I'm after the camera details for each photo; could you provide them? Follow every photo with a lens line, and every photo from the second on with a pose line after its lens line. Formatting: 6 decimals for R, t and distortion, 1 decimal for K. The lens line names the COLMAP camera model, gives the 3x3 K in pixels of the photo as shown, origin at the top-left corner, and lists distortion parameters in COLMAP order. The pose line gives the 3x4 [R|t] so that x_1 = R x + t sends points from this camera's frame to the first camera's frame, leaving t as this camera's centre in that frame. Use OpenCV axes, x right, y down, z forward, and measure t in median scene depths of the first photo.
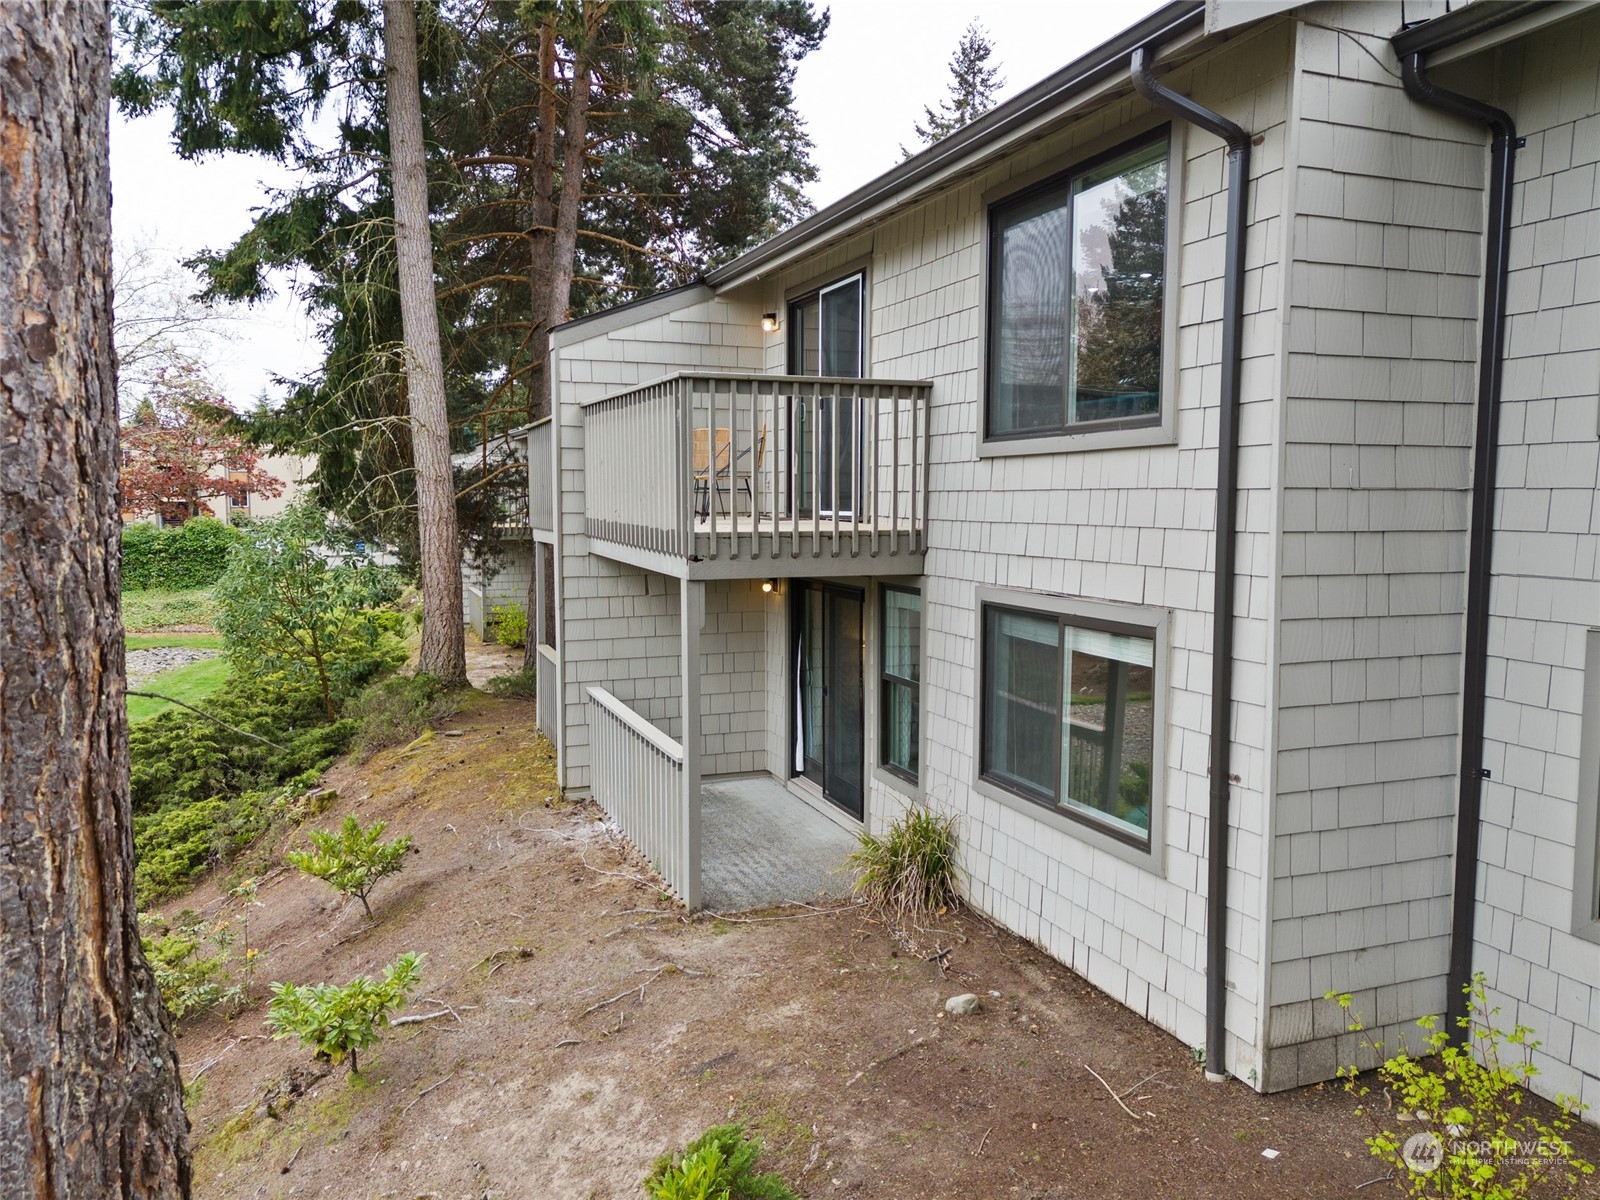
lens RADIAL K [[1188.9, 0, 800.0], [0, 1188.9, 600.0], [0, 0, 1]] dist [0.046007, -0.003931]
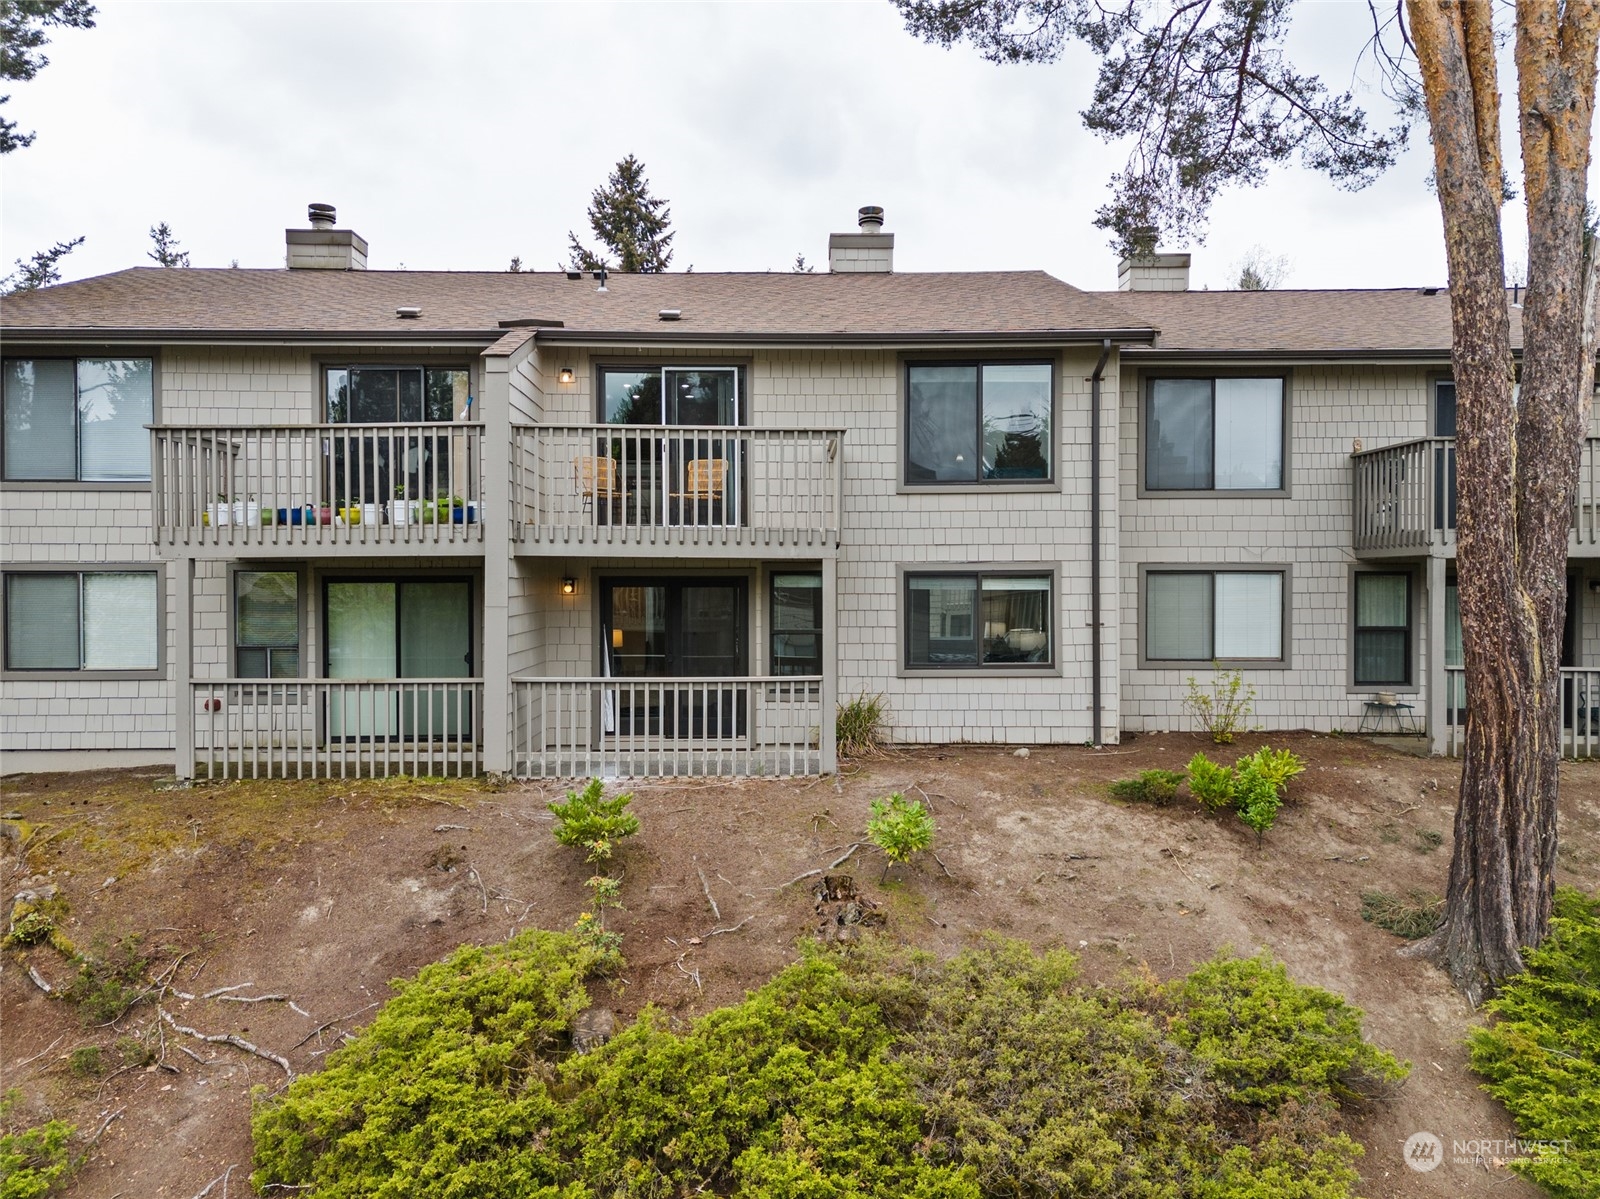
lens RADIAL K [[1184.3, 0, 800.0], [0, 1184.3, 599.5], [0, 0, 1]] dist [0.082029, -0.001114]
pose [[0.414509, -0.003776, 0.910037, -1.667791], [0.077705, 0.996486, -0.031259, 0.095089], [-0.906722, 0.083671, 0.413346, 0.410835]]
